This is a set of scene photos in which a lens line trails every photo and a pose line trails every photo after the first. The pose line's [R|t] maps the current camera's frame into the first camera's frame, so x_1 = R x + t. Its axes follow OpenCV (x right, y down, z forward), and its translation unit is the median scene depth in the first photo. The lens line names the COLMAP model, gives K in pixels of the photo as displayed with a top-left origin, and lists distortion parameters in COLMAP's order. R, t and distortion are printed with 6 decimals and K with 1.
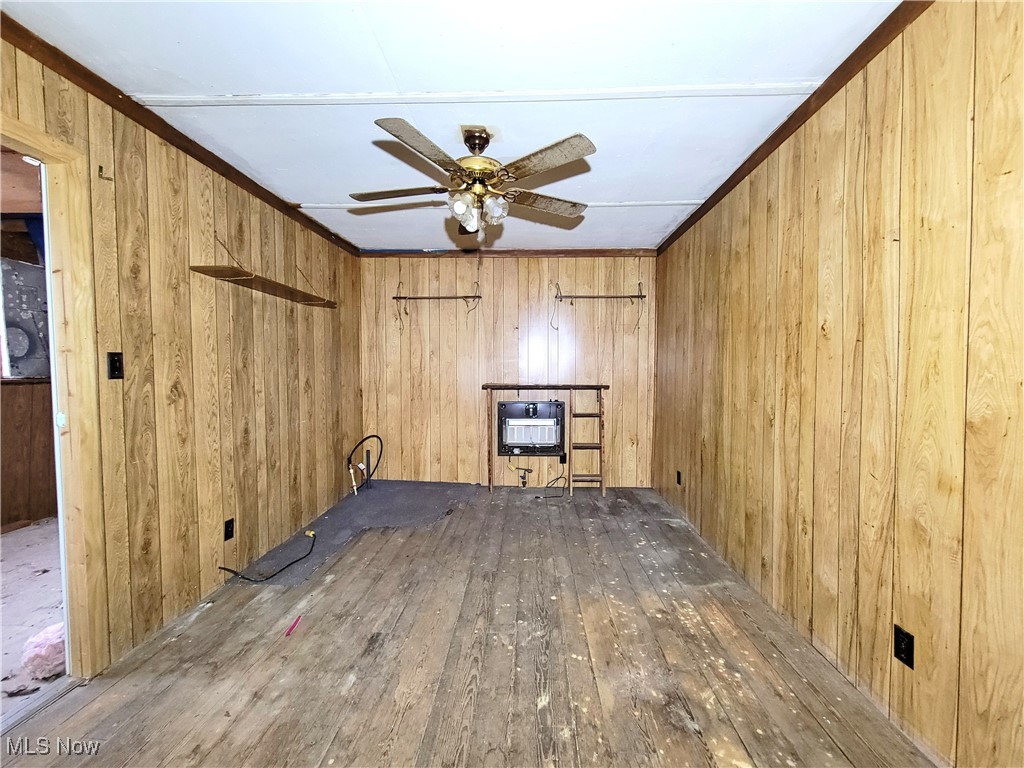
lens RADIAL K [[416.8, 0, 517.8], [0, 416.8, 384.2], [0, 0, 1]] dist [0.002347, 0.000182]
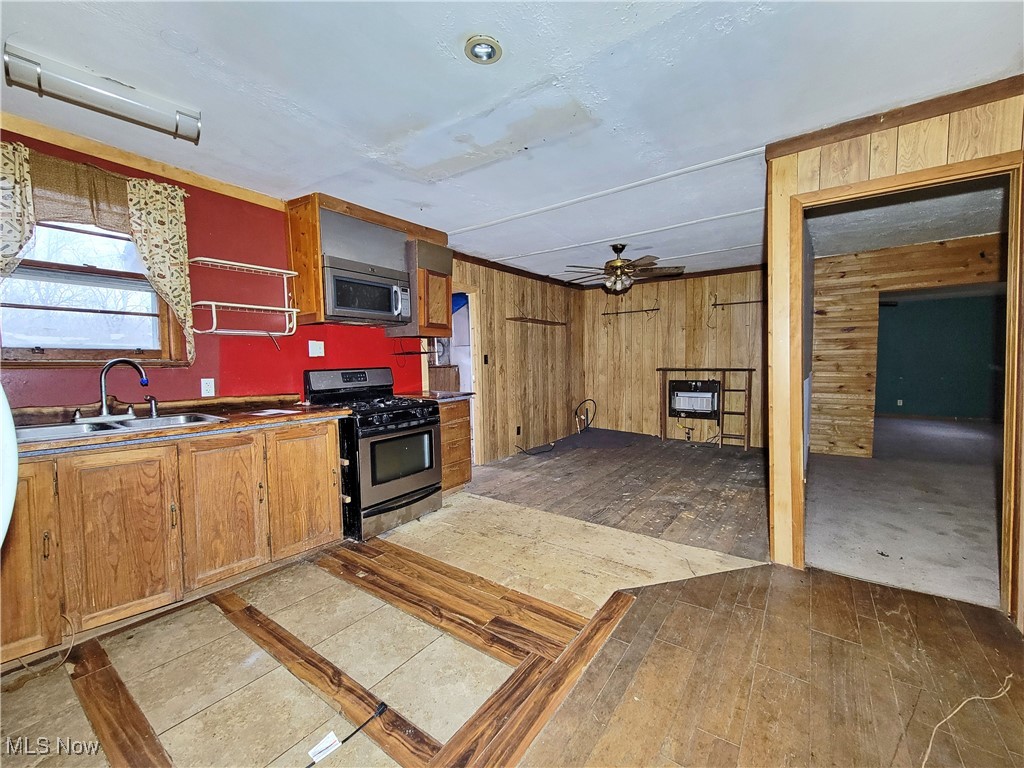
lens RADIAL K [[416.8, 0, 517.8], [0, 416.8, 384.2], [0, 0, 1]] dist [0.002347, 0.000182]
pose [[0.827901, 0.019820, -0.560524, 0.432655], [-0.004039, 0.999560, 0.029379, 0.020869], [0.560860, -0.022059, 0.827617, -0.662061]]
